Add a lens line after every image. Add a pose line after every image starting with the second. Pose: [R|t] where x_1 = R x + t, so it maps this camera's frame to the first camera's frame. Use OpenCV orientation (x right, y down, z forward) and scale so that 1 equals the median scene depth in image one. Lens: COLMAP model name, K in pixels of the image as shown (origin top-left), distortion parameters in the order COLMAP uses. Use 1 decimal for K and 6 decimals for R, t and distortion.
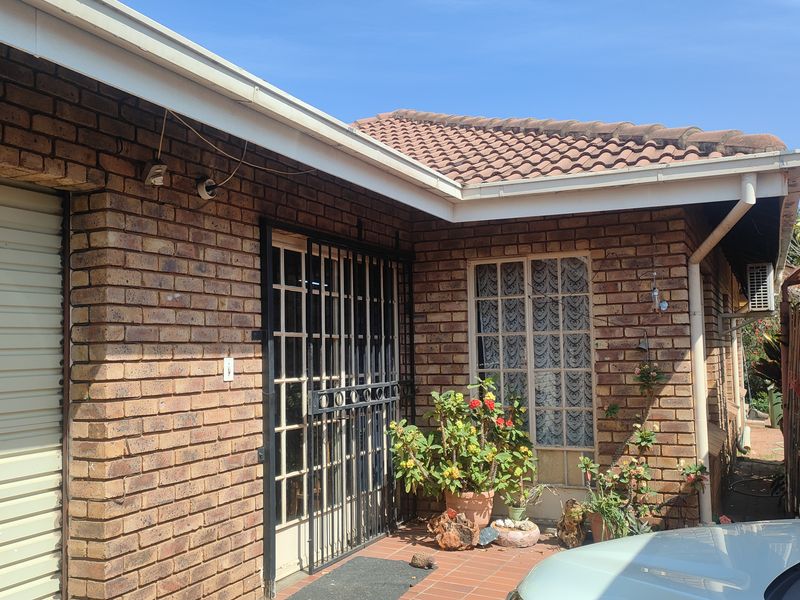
lens RADIAL K [[777.1, 0, 407.4], [0, 777.1, 303.5], [0, 0, 1]] dist [0.040879, 0.000000]
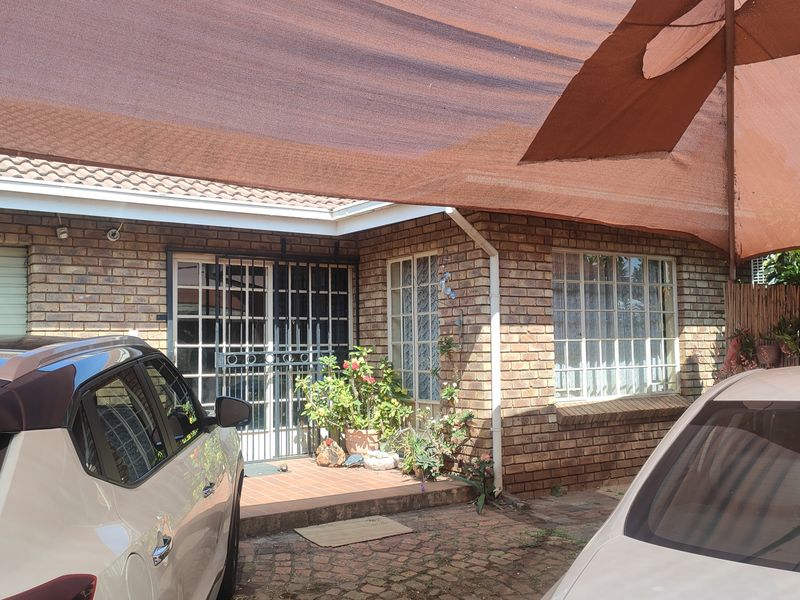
lens RADIAL K [[777.1, 0, 404.1], [0, 777.1, 298.6], [0, 0, 1]] dist [0.040879, 0.000000]
pose [[0.862895, -0.026500, -0.504688, 0.964974], [0.030209, 0.999543, -0.000832, 0.015277], [0.504479, -0.014528, 0.863302, -0.162838]]
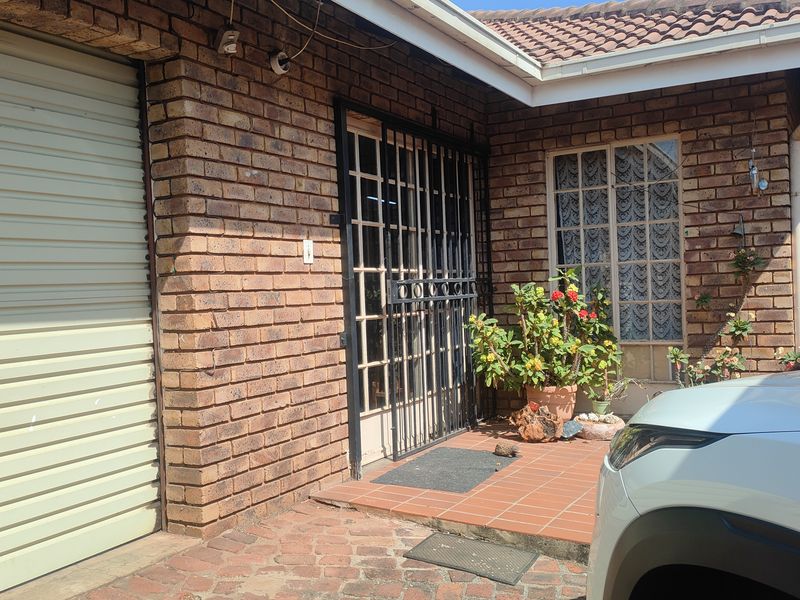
lens RADIAL K [[777.1, 0, 403.5], [0, 777.1, 305.7], [0, 0, 1]] dist [0.040879, 0.000000]
pose [[0.995832, -0.018068, -0.089394, -0.018676], [0.025640, 0.996111, 0.084297, 0.059810], [0.087524, -0.086238, 0.992423, 0.022241]]
